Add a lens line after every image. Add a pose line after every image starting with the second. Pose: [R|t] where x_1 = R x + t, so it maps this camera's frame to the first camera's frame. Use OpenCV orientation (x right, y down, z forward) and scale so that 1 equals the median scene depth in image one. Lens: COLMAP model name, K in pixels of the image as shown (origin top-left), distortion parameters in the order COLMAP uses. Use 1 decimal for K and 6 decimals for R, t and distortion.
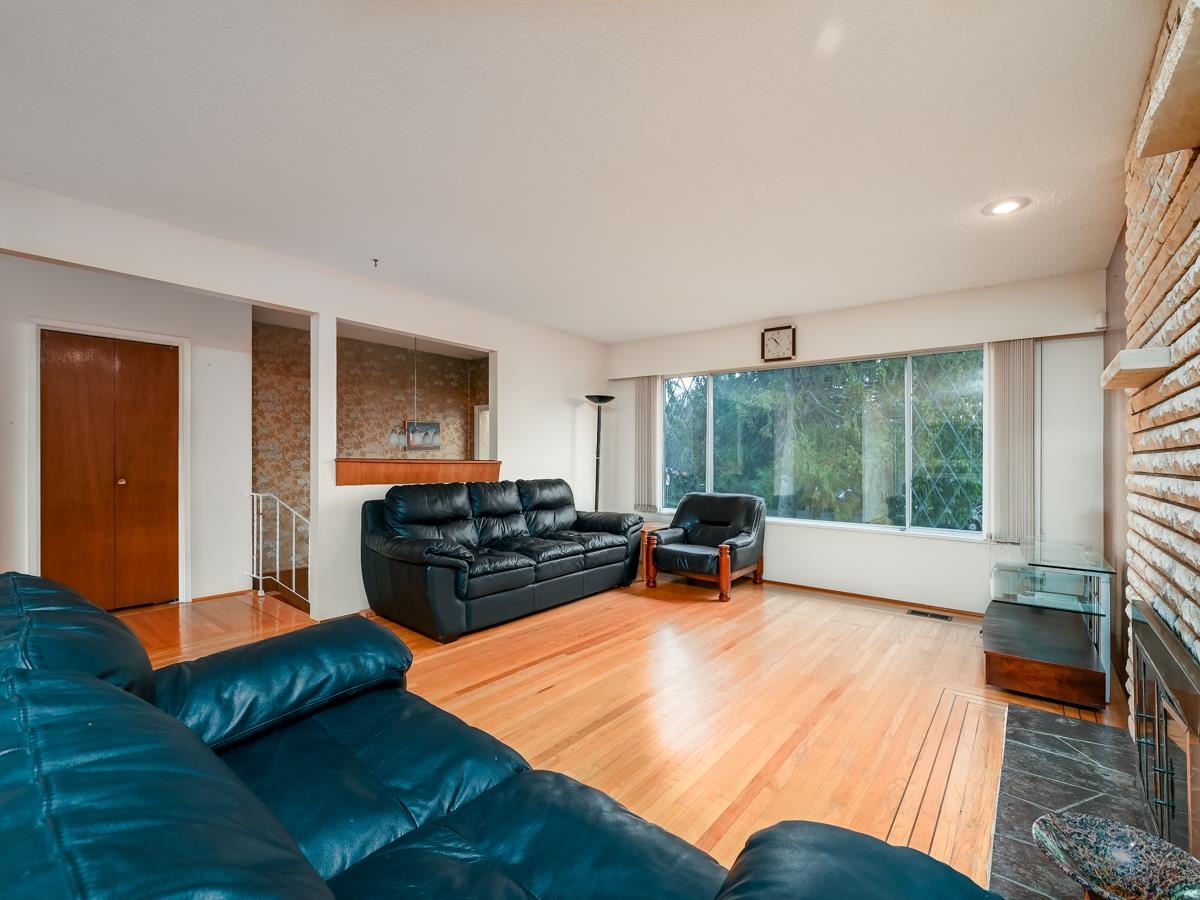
lens RADIAL K [[517.1, 0, 600.9], [0, 517.1, 450.5], [0, 0, 1]] dist [0.002352, 0.000215]
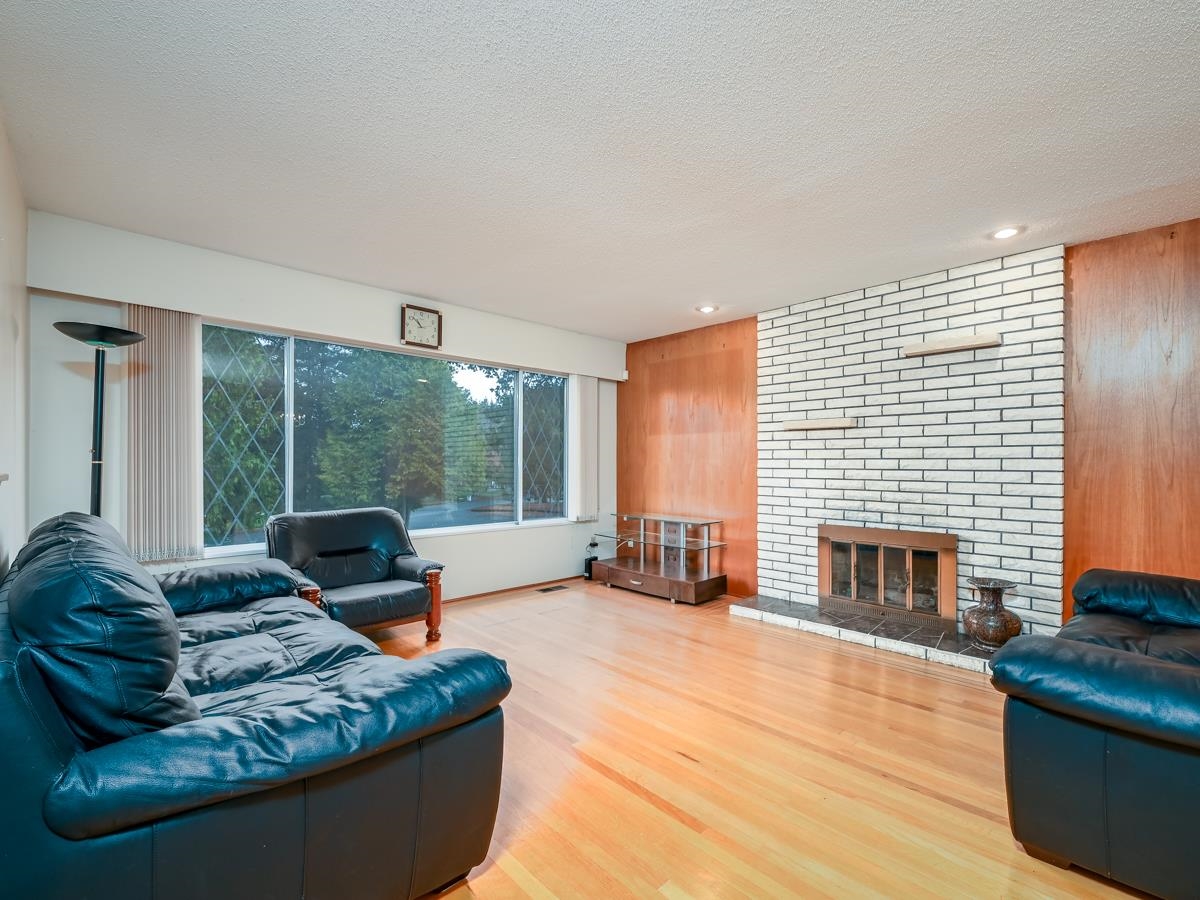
lens RADIAL K [[550.0, 0, 604.7], [0, 550.0, 460.9], [0, 0, 1]] dist [-0.002315, -0.000252]
pose [[0.127433, -0.001631, 0.991846, -0.510756], [-0.007695, 0.999967, 0.002633, 0.009611], [-0.991817, -0.007967, 0.127417, 0.576262]]
